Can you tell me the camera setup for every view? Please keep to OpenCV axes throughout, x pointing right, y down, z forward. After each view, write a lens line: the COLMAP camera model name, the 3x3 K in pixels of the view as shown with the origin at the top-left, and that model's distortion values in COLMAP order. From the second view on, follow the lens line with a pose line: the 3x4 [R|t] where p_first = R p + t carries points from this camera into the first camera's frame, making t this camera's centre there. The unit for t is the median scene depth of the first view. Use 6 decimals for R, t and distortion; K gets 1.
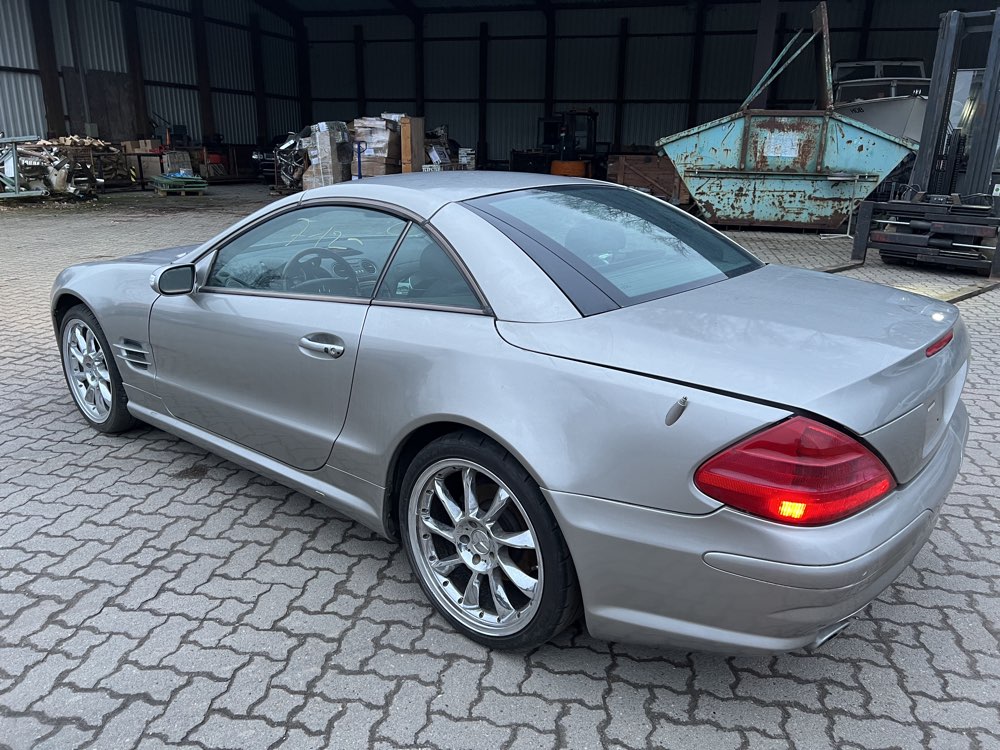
lens RADIAL K [[754.3, 0, 500.0], [0, 754.3, 375.0], [0, 0, 1]] dist [0.043200, -0.044681]
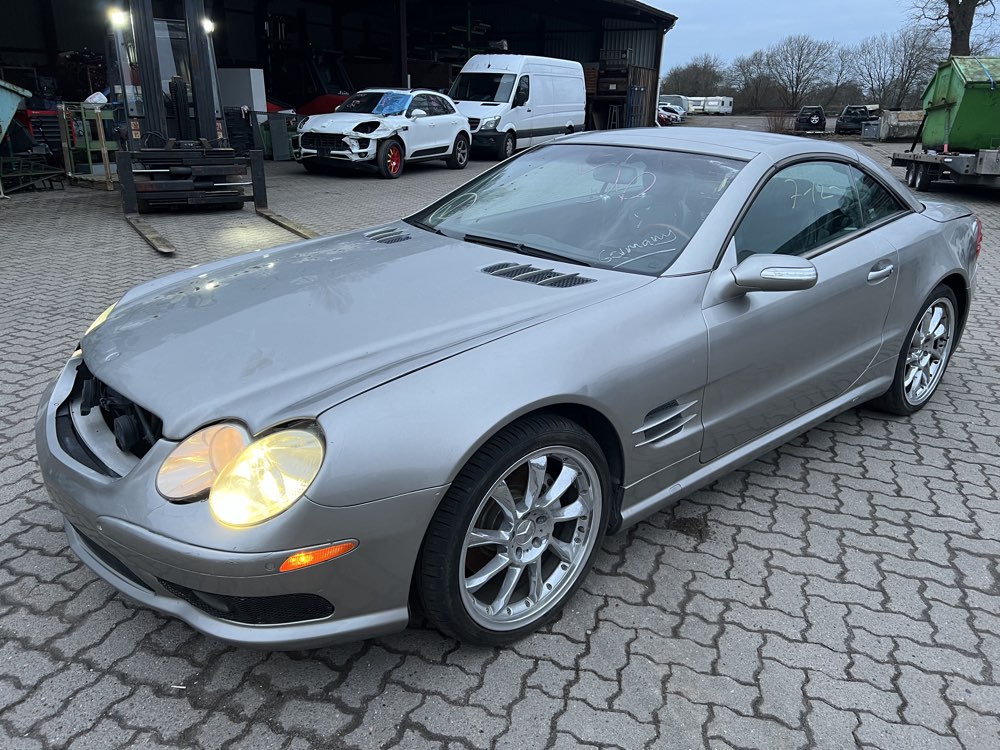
lens RADIAL K [[753.5, 0, 511.0], [0, 753.5, 372.2], [0, 0, 1]] dist [0.057061, -0.065875]
pose [[0.145277, -0.341796, 0.928477, -0.333973], [0.278622, 0.914587, 0.293088, -0.091618], [-0.949350, 0.216115, 0.228100, 0.288155]]
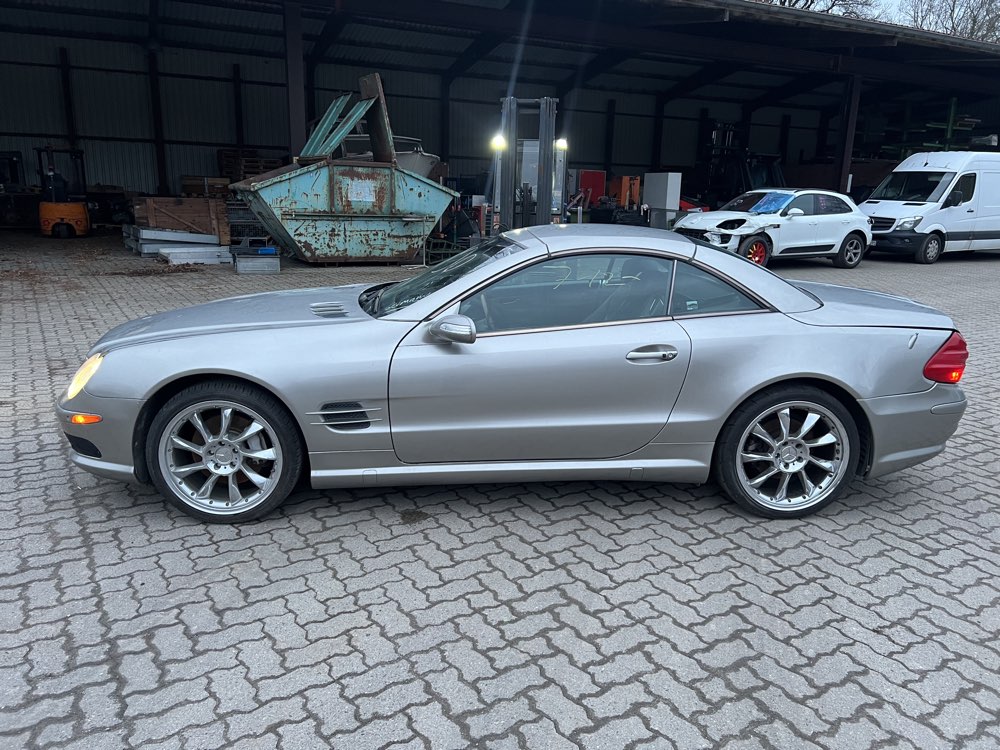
lens RADIAL K [[754.7, 0, 505.0], [0, 754.7, 372.4], [0, 0, 1]] dist [0.052181, -0.055843]
pose [[0.718520, -0.159773, 0.676906, -0.294867], [0.193886, 0.980688, 0.025671, -0.020194], [-0.667935, 0.112798, 0.735621, 0.039327]]
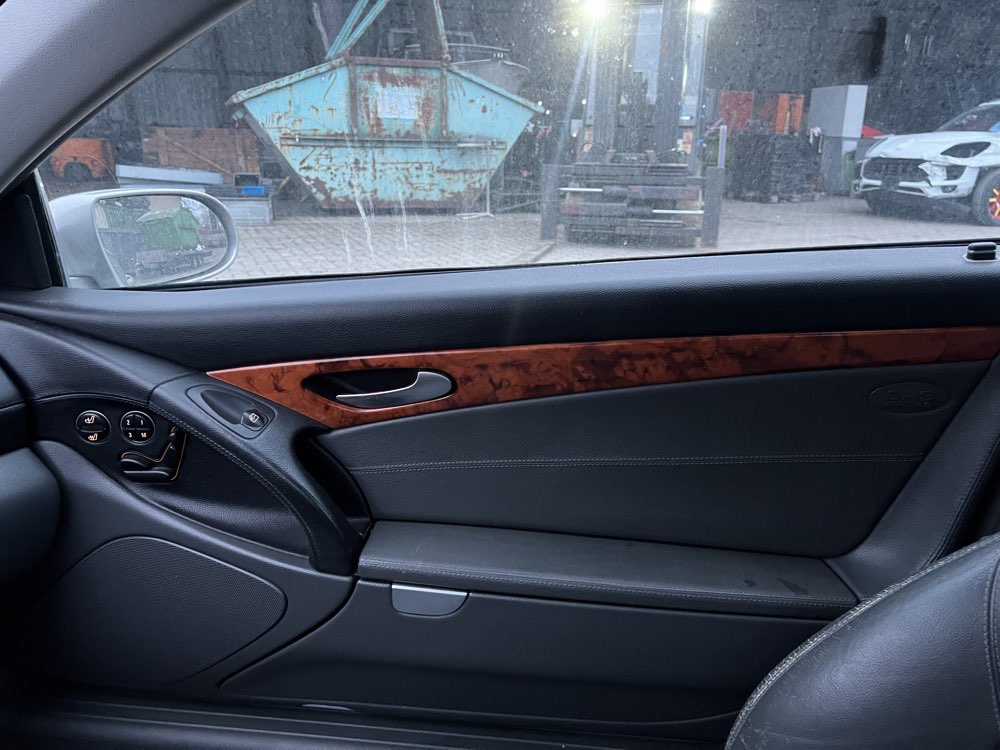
lens RADIAL K [[754.3, 0, 500.0], [0, 754.3, 375.0], [0, 0, 1]] dist [0.043200, -0.044681]
pose [[0.821438, -0.174028, 0.543096, -0.020665], [0.170229, 0.983711, 0.057744, -0.051689], [-0.544299, 0.045018, 0.837683, 0.291023]]
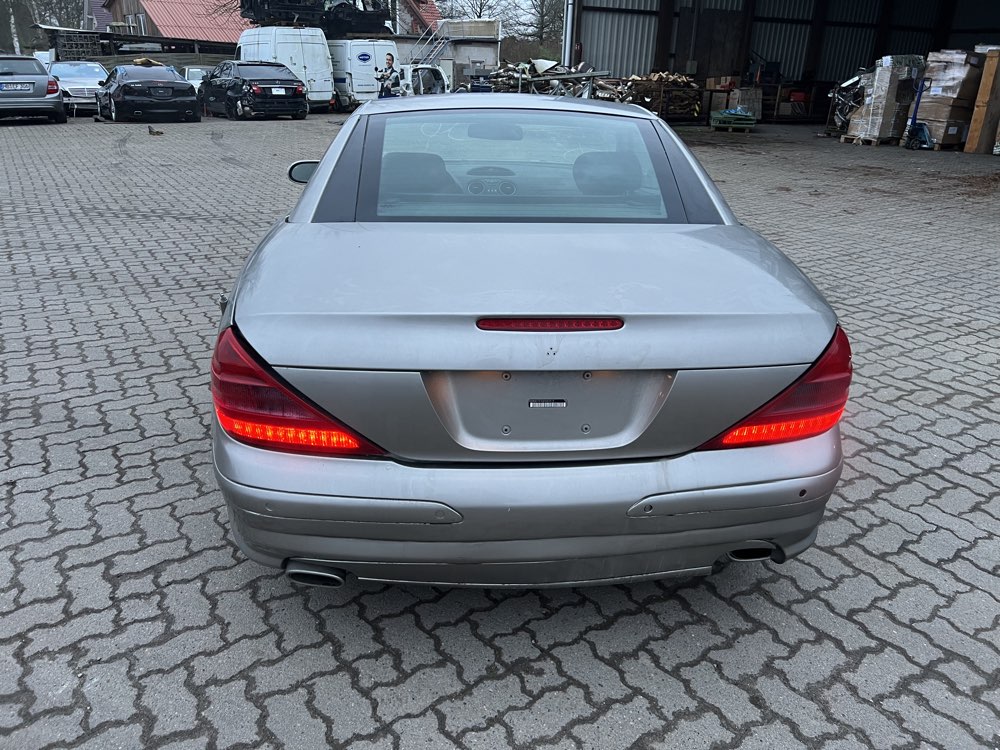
lens RADIAL K [[756.5, 0, 494.9], [0, 756.5, 370.3], [0, 0, 1]] dist [0.055520, -0.063786]
pose [[0.690933, 0.270077, -0.670574, 0.194532], [-0.227343, 0.961707, 0.153087, -0.017963], [0.686241, 0.046678, 0.725875, 0.074046]]
